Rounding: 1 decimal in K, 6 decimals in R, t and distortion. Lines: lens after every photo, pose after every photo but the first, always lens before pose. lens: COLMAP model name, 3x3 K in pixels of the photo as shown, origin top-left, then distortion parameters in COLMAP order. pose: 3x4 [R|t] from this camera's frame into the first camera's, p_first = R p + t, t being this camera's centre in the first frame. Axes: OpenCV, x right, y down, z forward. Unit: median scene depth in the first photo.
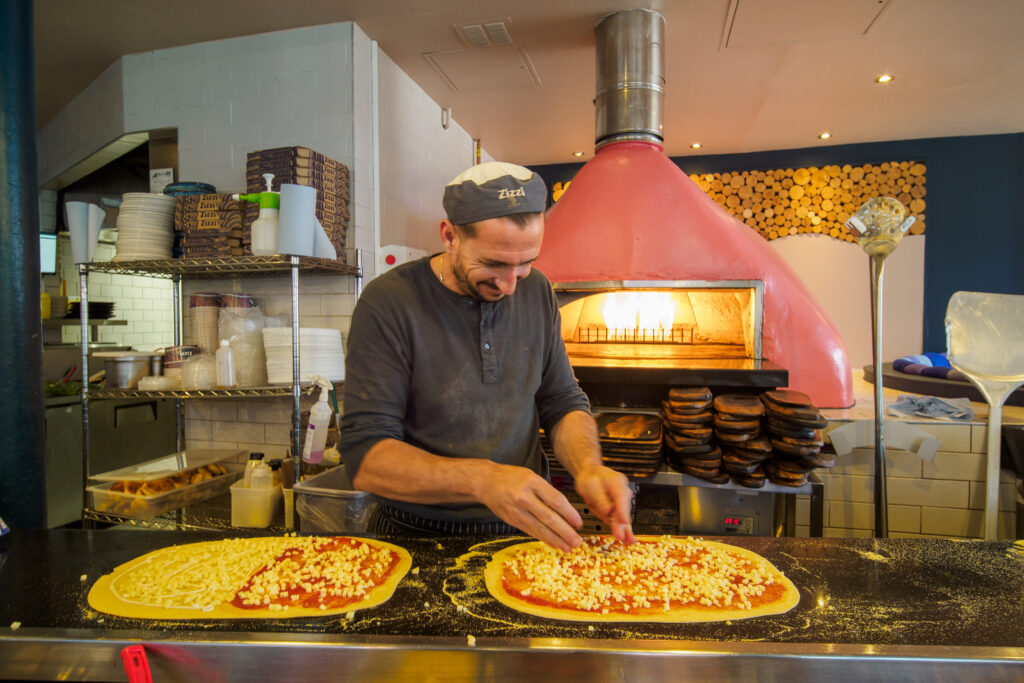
lens RADIAL K [[699.9, 0, 512.0], [0, 699.9, 341.5], [0, 0, 1]] dist [0.009801, -0.002361]
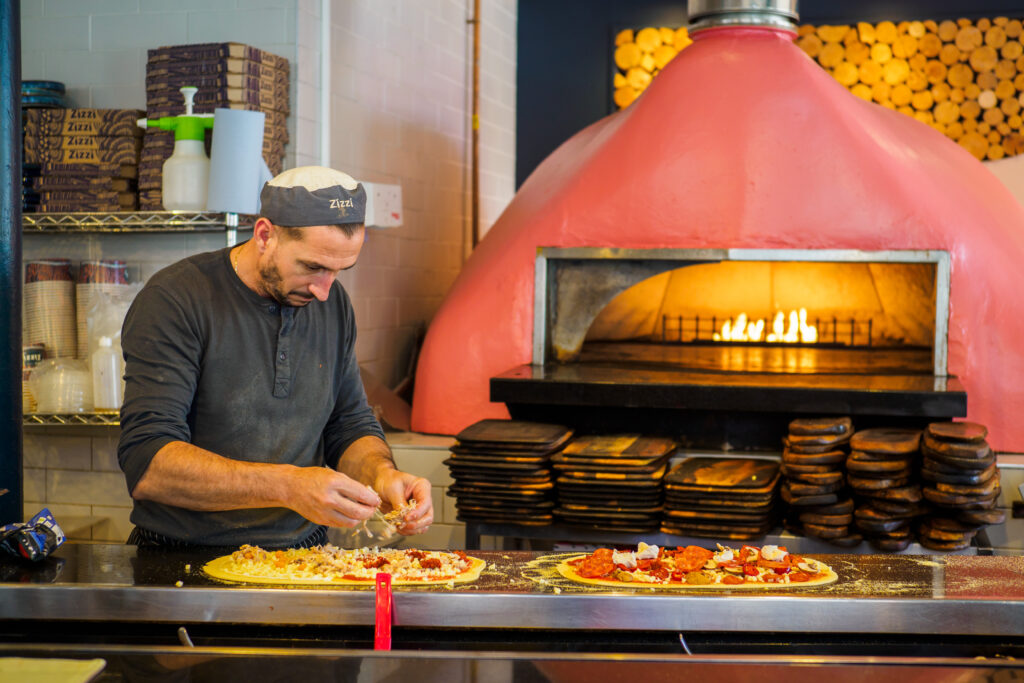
lens RADIAL K [[1568.7, 0, 512.0], [0, 1568.7, 341.5], [0, 0, 1]] dist [-0.004174, 0.031172]
pose [[0.999938, 0.010423, -0.003880, -0.032717], [-0.010404, 0.999934, 0.004853, -0.009275], [0.003931, -0.004812, 0.999981, -0.449376]]
